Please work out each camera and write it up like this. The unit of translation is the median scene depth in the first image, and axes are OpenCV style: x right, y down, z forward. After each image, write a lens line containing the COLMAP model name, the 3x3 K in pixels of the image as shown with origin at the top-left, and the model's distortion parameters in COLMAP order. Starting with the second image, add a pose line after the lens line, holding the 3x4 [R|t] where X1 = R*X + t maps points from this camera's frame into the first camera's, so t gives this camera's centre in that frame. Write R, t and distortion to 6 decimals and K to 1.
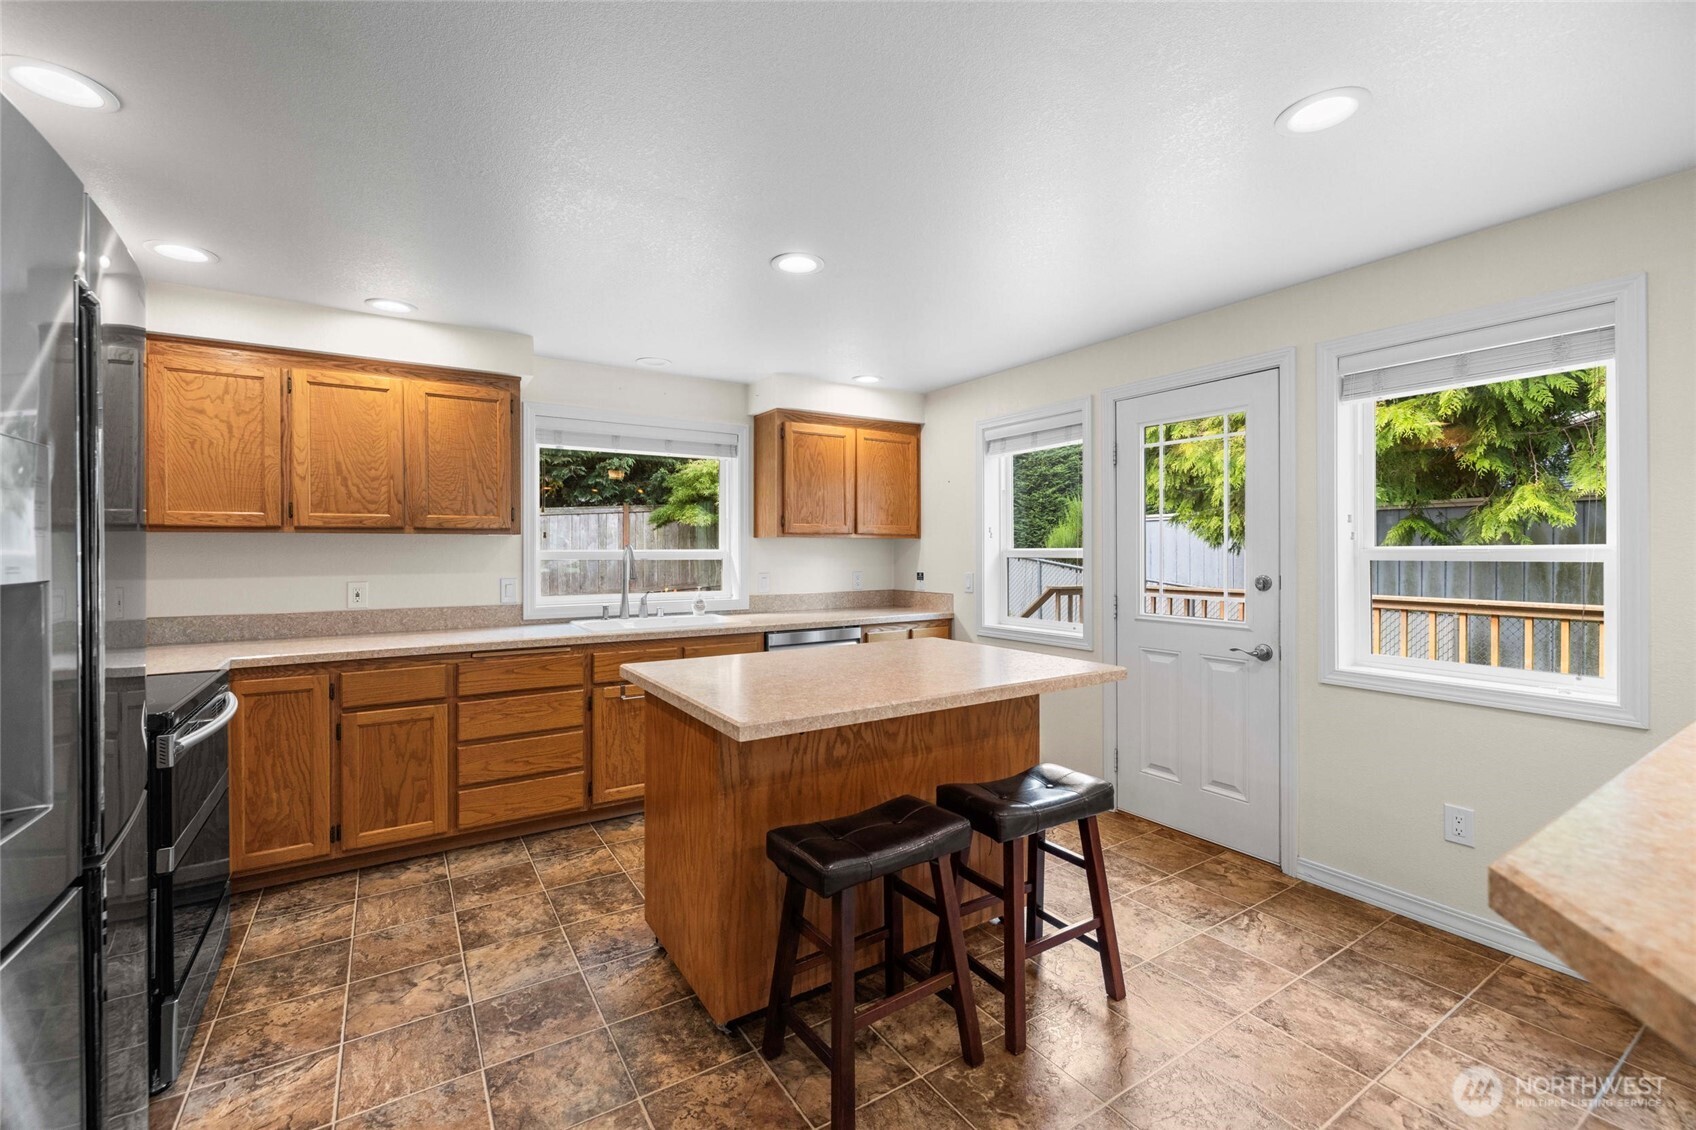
lens RADIAL K [[705.0, 0, 836.7], [0, 705.0, 545.5], [0, 0, 1]] dist [-0.000414, -0.000106]
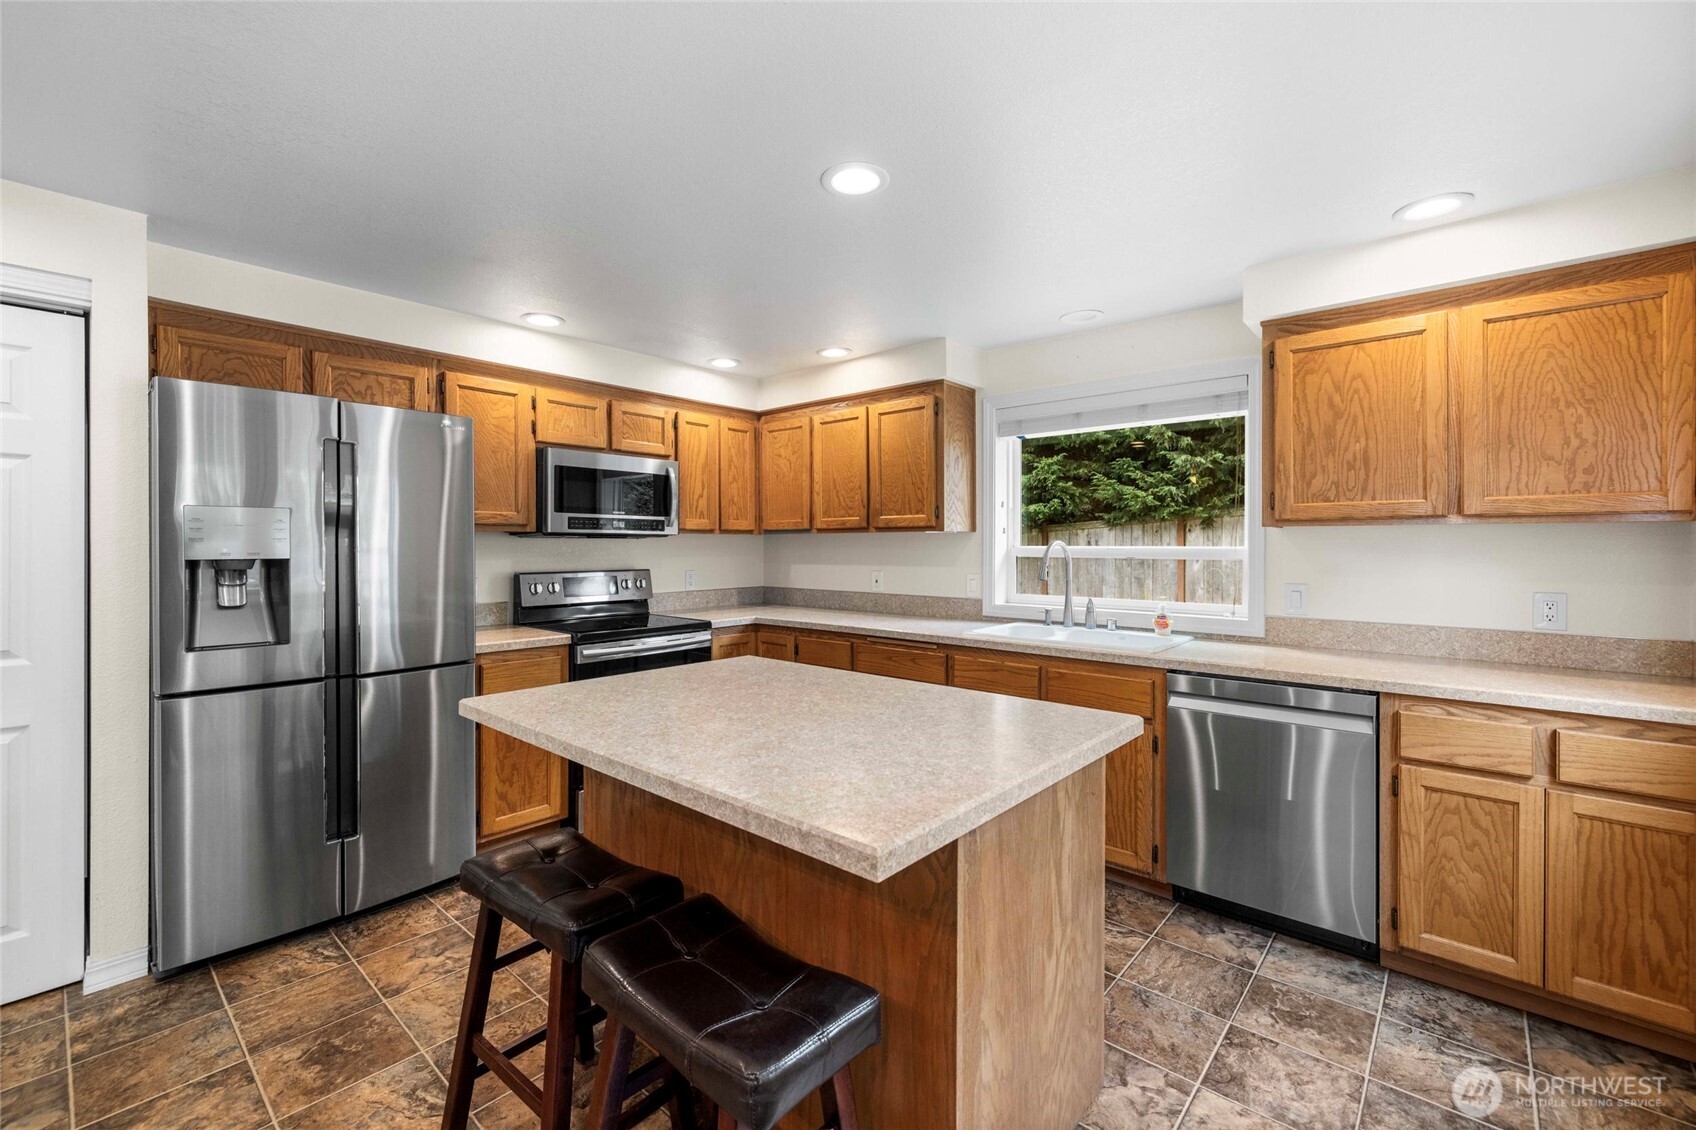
lens RADIAL K [[709.7, 0, 840.3], [0, 709.7, 539.9], [0, 0, 1]] dist [-0.000351, -0.000082]
pose [[0.280168, -0.004396, -0.959941, 0.546652], [0.005400, 0.999981, -0.003003, -0.000371], [0.959936, -0.004342, 0.280187, 0.603374]]
